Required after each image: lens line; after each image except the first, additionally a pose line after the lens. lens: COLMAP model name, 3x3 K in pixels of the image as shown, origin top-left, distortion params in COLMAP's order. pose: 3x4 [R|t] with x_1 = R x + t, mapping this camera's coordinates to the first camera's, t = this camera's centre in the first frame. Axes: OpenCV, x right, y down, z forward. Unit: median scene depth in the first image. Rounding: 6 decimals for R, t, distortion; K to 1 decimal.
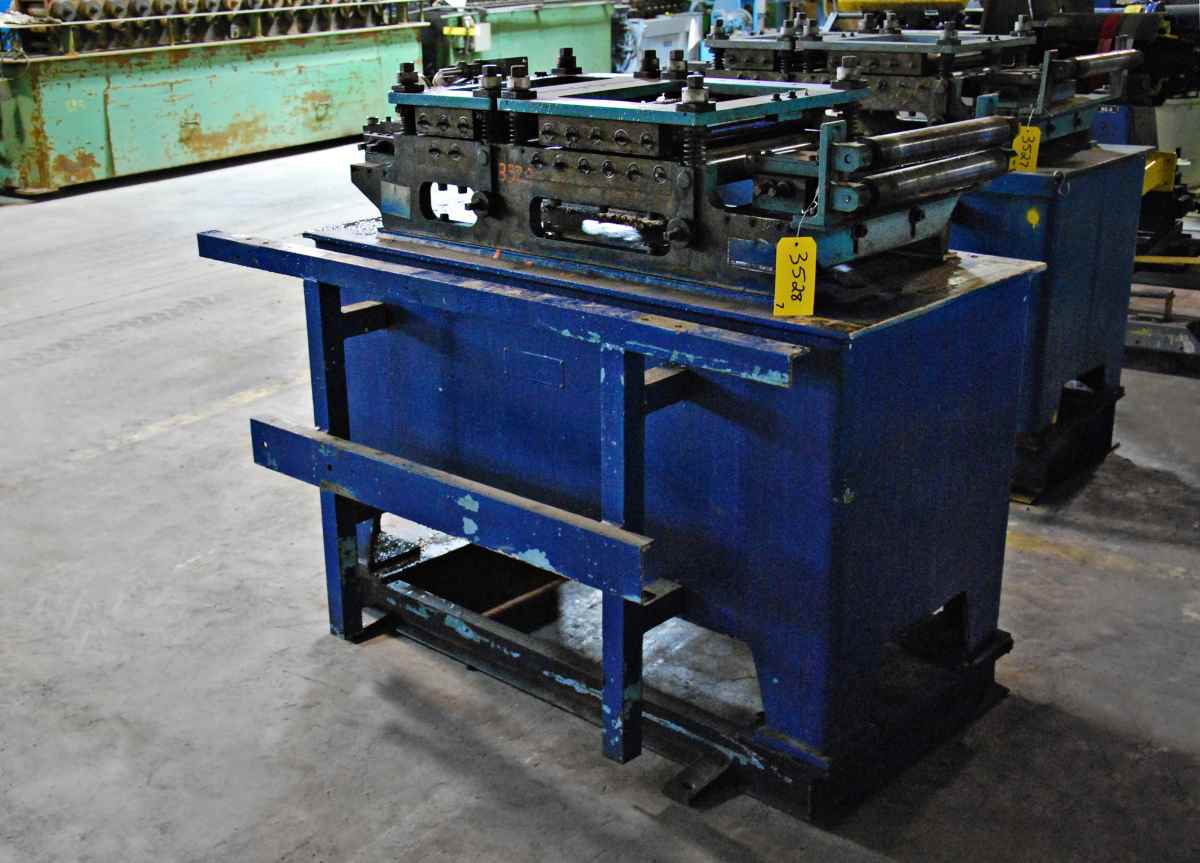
lens RADIAL K [[1388.6, 0, 600.1], [0, 1388.6, 431.4], [0, 0, 1]] dist [0.019565, 0.000000]
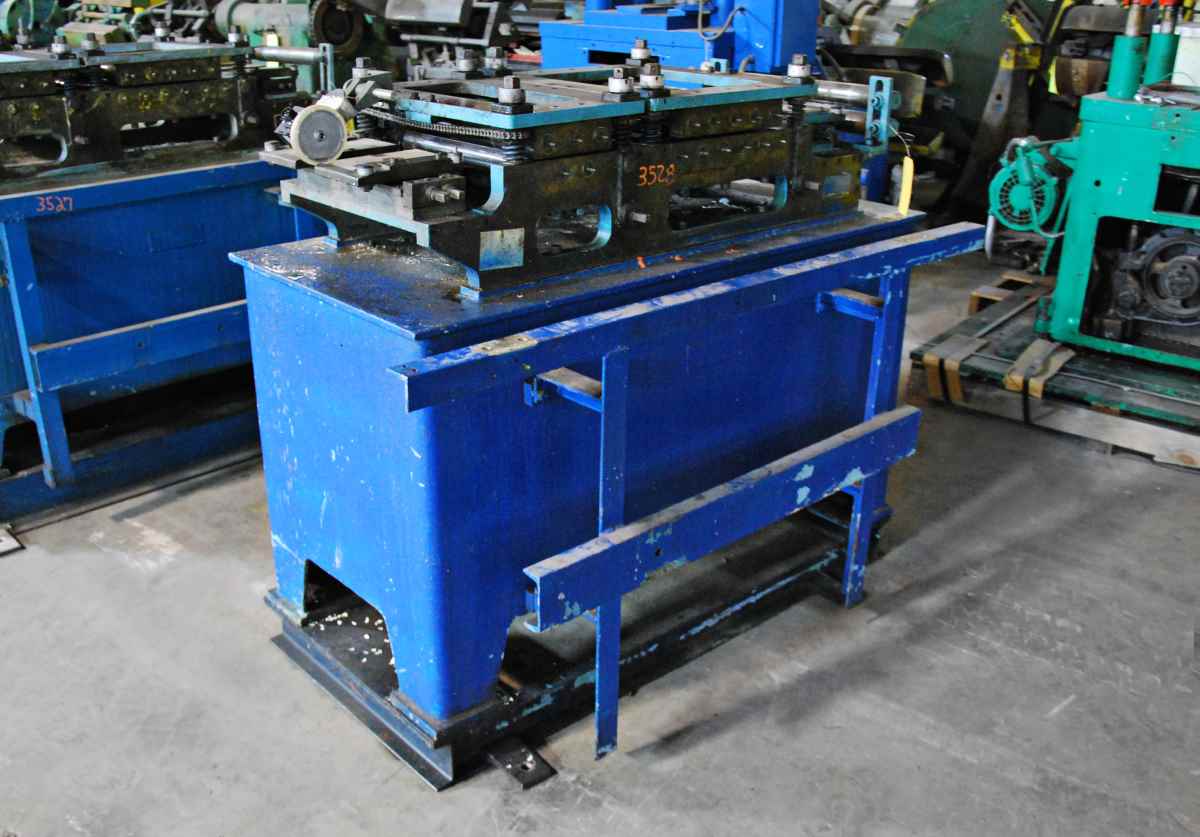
lens RADIAL K [[1144.0, 0, 600.0], [0, 1144.0, 419.6], [0, 0, 1]] dist [-0.042189, 0.000000]
pose [[0.115335, -0.365041, 0.923820, -0.904055], [0.309526, 0.896929, 0.315772, -0.308777], [-0.943870, 0.249526, 0.216437, 0.946655]]
